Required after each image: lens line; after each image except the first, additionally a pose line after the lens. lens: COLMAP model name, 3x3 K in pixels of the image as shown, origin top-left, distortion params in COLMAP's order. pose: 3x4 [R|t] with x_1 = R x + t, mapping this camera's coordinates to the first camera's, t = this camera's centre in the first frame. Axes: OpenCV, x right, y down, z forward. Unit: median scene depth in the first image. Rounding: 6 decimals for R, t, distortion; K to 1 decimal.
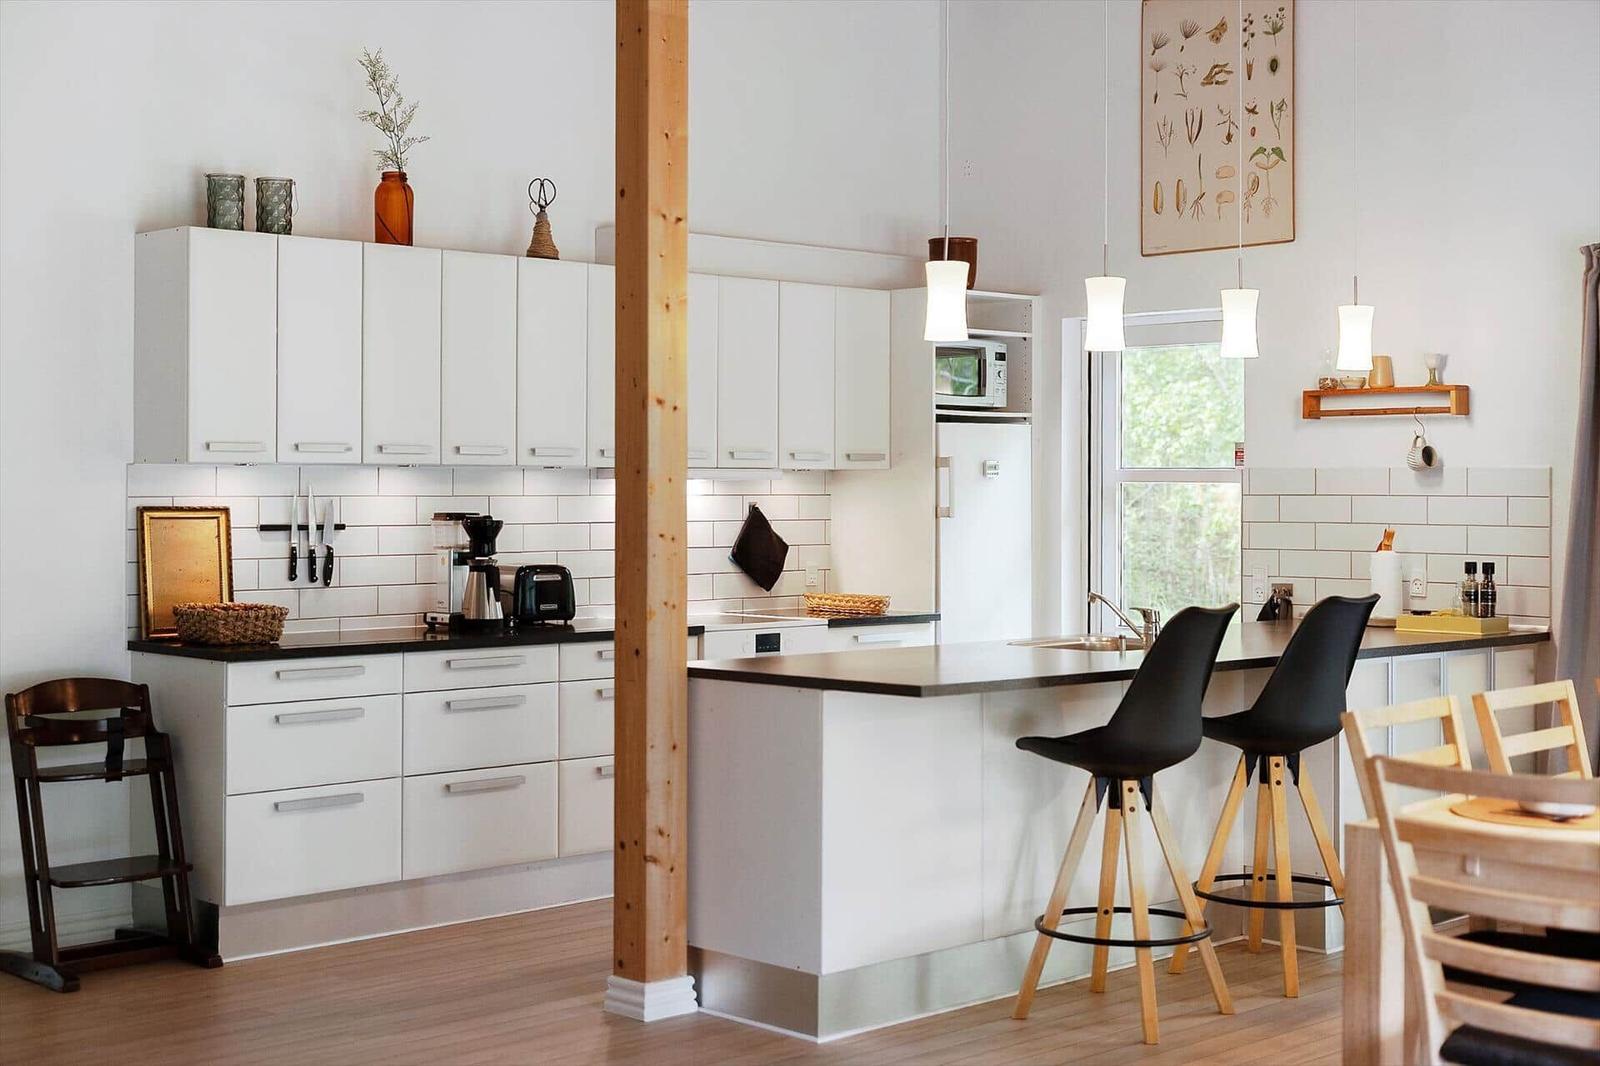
lens RADIAL K [[2103.6, 0, 797.7], [0, 2103.6, 525.9], [0, 0, 1]] dist [-0.067931, 0.000000]
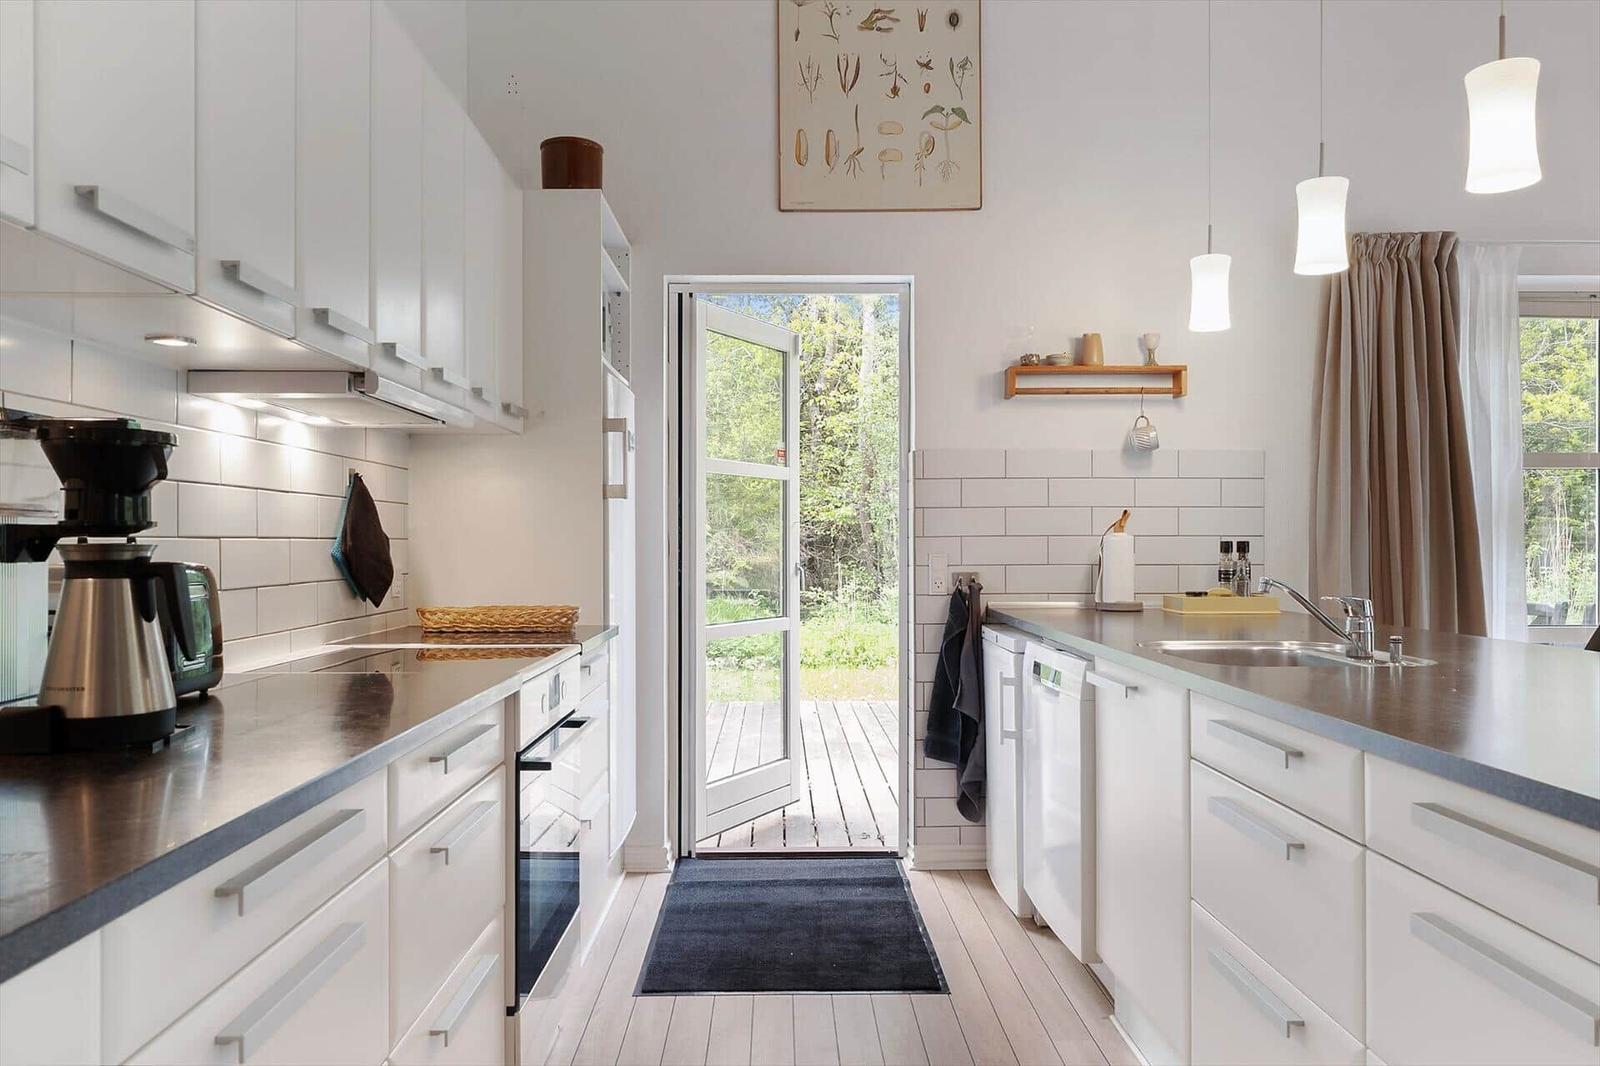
lens RADIAL K [[1118.3, 0, 797.1], [0, 1118.3, 541.7], [0, 0, 1]] dist [0.008565, -0.001245]
pose [[0.683864, -0.004307, 0.729597, -0.191812], [0.017074, 0.999803, -0.010101, 0.018026], [-0.729410, 0.019365, 0.683803, 0.725617]]
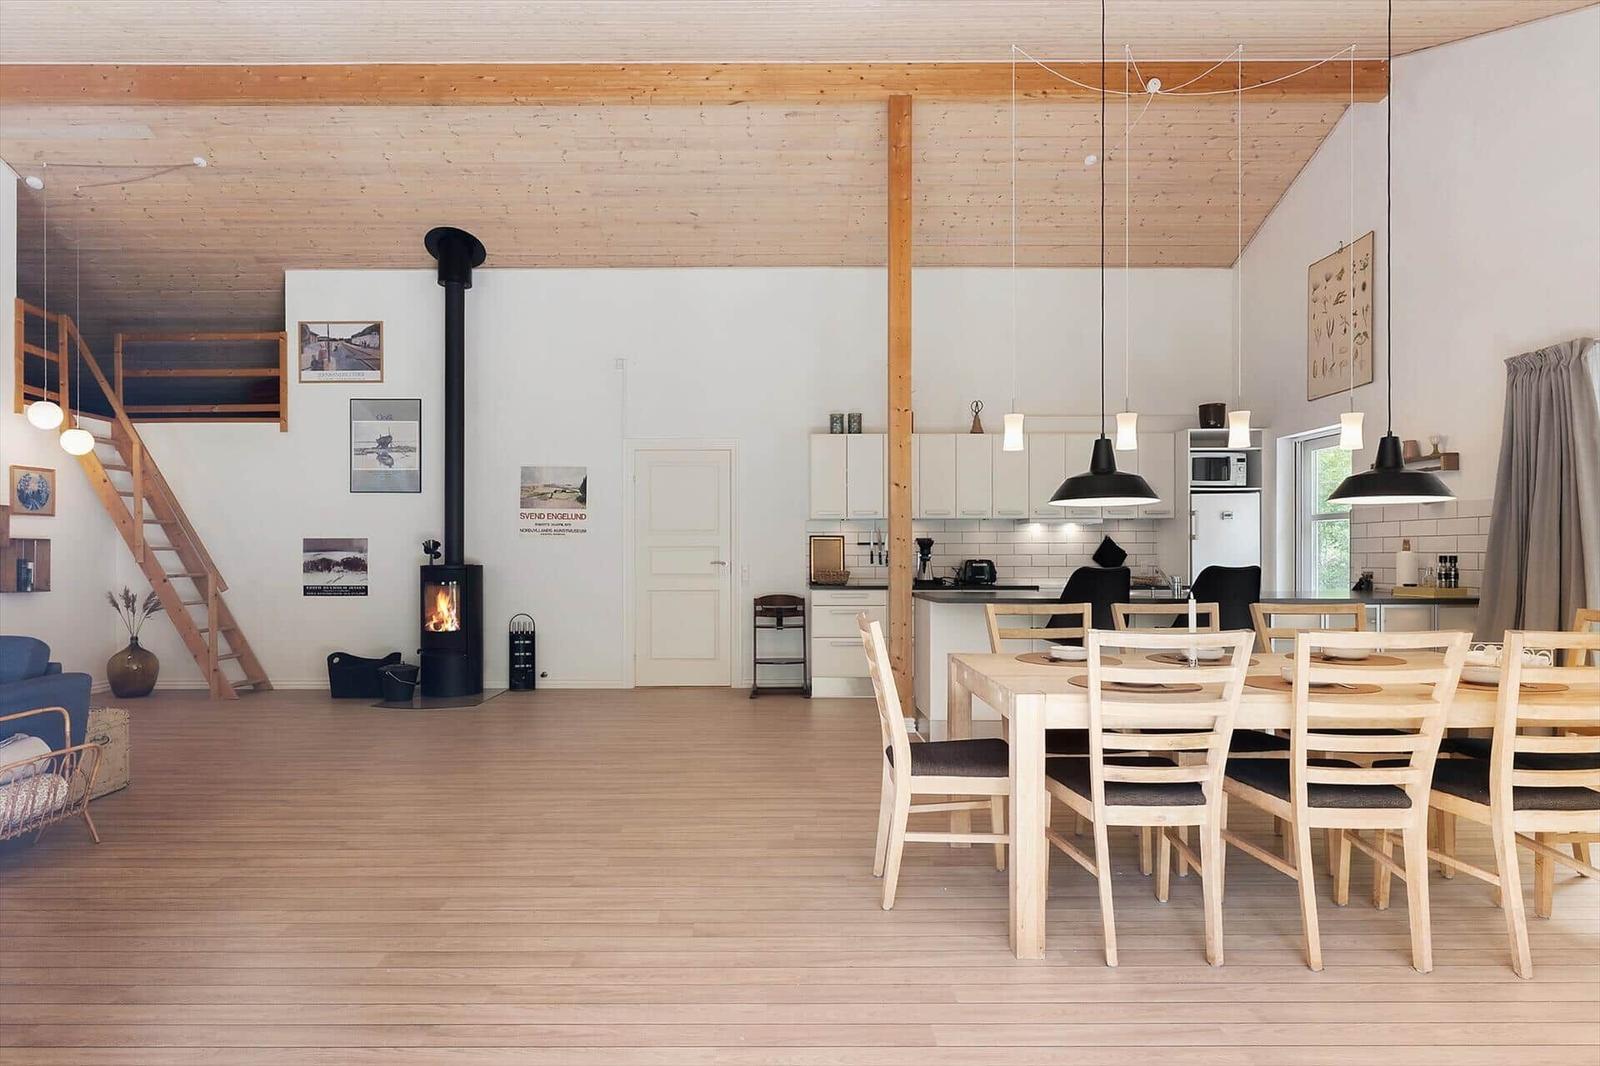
lens RADIAL K [[860.0, 0, 789.7], [0, 860.0, 557.9], [0, 0, 1]] dist [0.006023, 0.000634]
pose [[0.733598, -0.002409, -0.679579, 0.378112], [-0.008426, 0.999885, -0.012641, 0.029831], [0.679532, 0.015000, 0.733493, 0.115238]]
